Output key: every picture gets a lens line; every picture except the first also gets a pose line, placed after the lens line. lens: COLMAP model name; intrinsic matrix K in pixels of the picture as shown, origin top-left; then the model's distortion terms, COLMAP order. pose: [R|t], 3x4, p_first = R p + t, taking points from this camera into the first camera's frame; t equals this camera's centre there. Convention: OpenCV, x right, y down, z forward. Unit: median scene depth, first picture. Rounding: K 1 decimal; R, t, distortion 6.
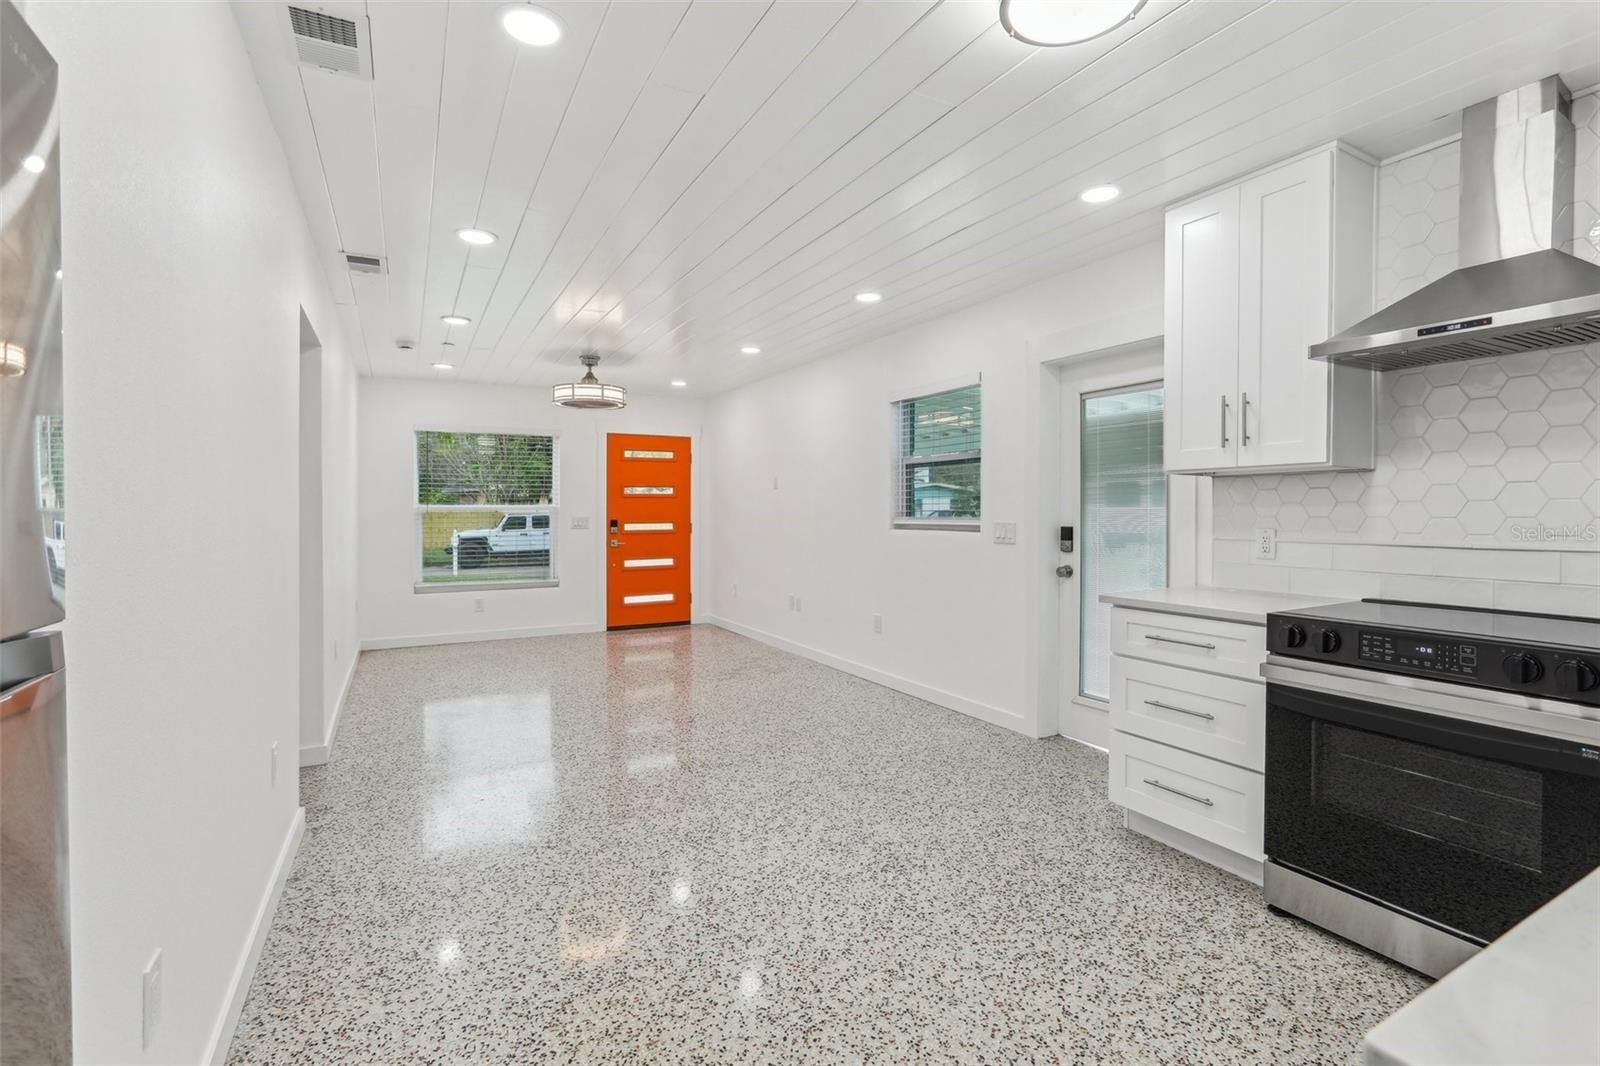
lens RADIAL K [[744.0, 0, 807.9], [0, 744.0, 515.7], [0, 0, 1]] dist [-0.044246, 0.024998]
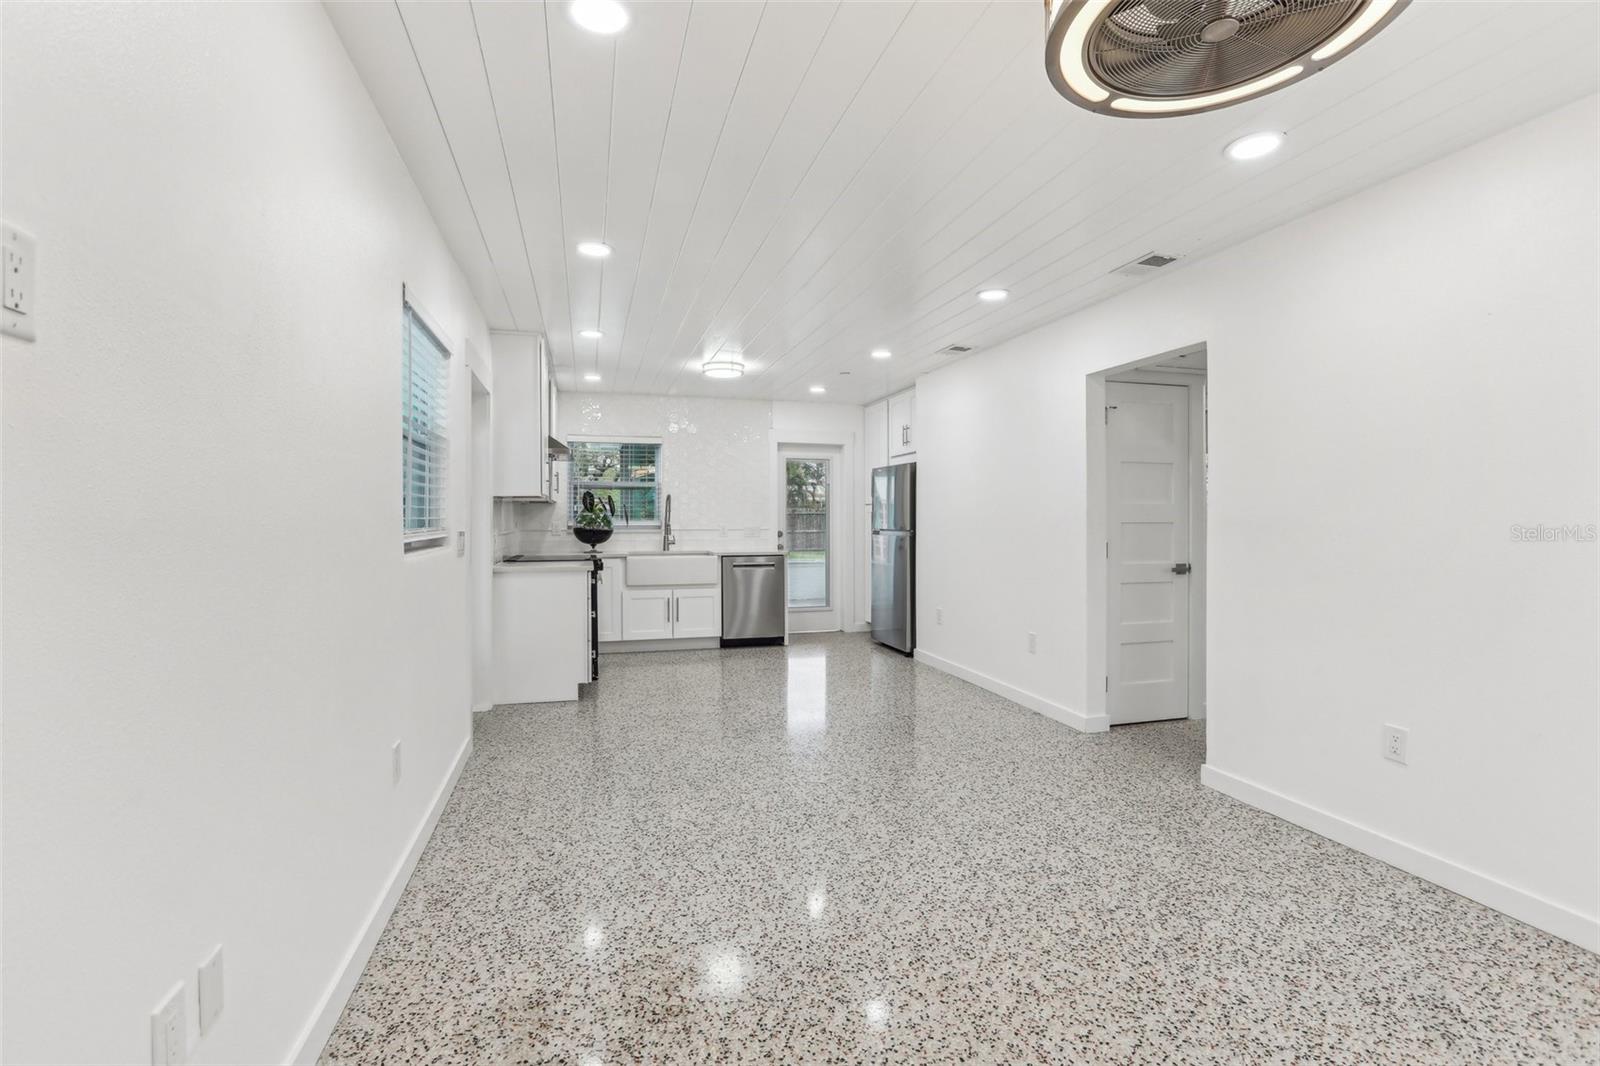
lens RADIAL K [[725.3, 0, 802.4], [0, 725.3, 527.2], [0, 0, 1]] dist [-0.047535, 0.027041]
pose [[-0.976073, -0.001342, 0.217440, -0.527048], [0.002356, 0.999857, 0.016749, -0.013454], [-0.217431, 0.016860, -0.975930, 2.938598]]
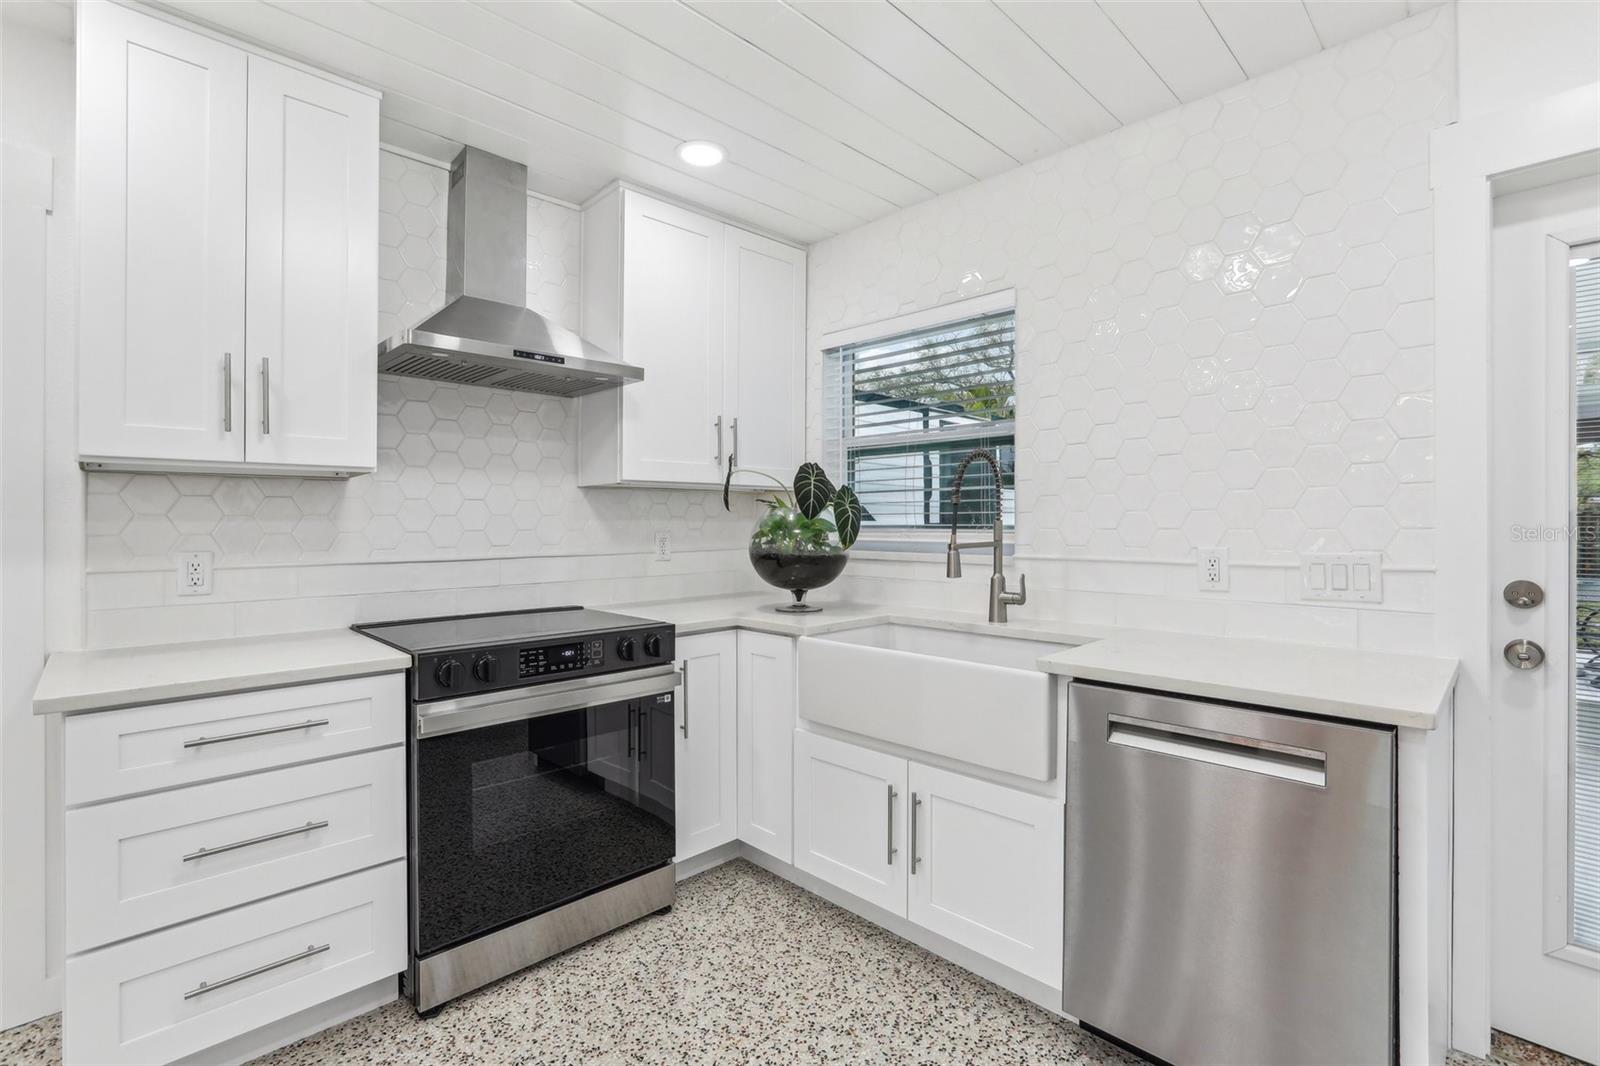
lens RADIAL K [[725.3, 0, 802.4], [0, 725.3, 527.2], [0, 0, 1]] dist [-0.047535, 0.027041]
pose [[-0.265992, -0.001665, 0.963974, -0.217083], [0.009912, 0.999941, 0.004463, -0.003817], [-0.963924, 0.010742, -0.265960, 0.730506]]
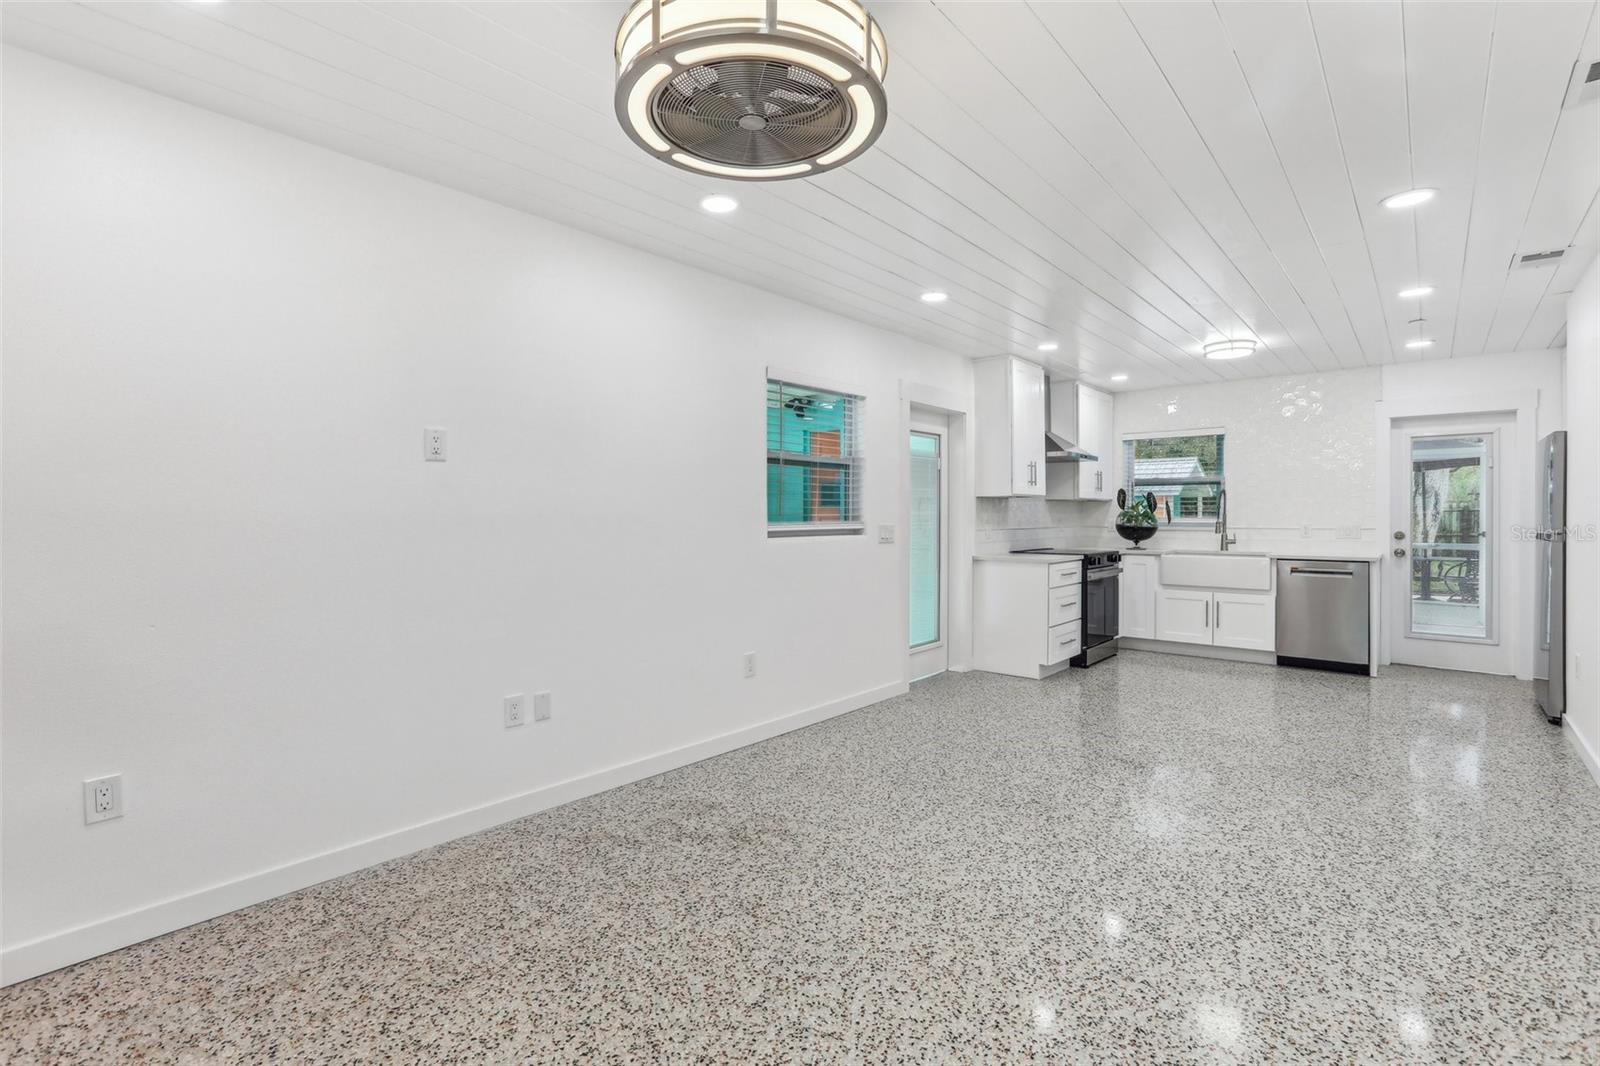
lens RADIAL K [[728.6, 0, 808.7], [0, 728.6, 516.5], [0, 0, 1]] dist [-0.041040, 0.019585]
pose [[-0.341861, 0.001510, 0.939749, -1.321858], [0.007514, 0.999971, 0.001126, -0.010398], [-0.939721, 0.007446, -0.341862, 2.559346]]
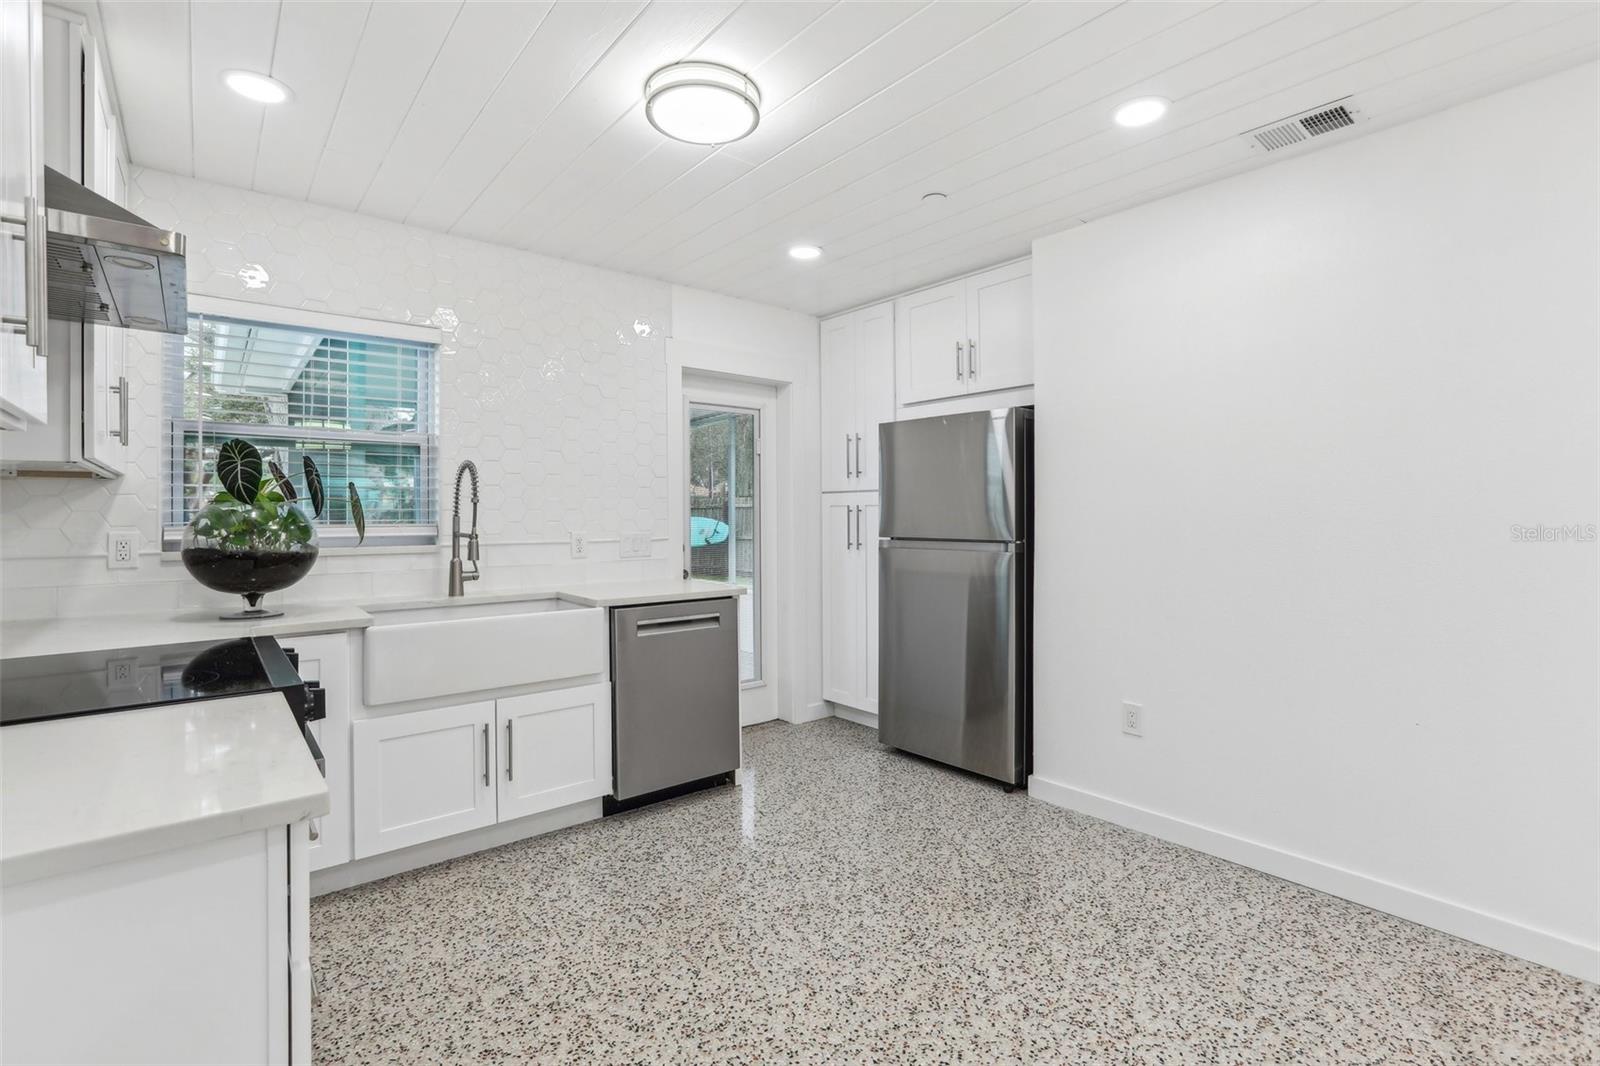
lens RADIAL K [[728.6, 0, 808.7], [0, 728.6, 516.5], [0, 0, 1]] dist [-0.041040, 0.019585]
pose [[-0.981517, 0.007510, -0.191230, 0.285754], [0.005651, 0.999931, 0.010265, -0.014867], [0.191294, 0.008995, -0.981492, 1.537071]]
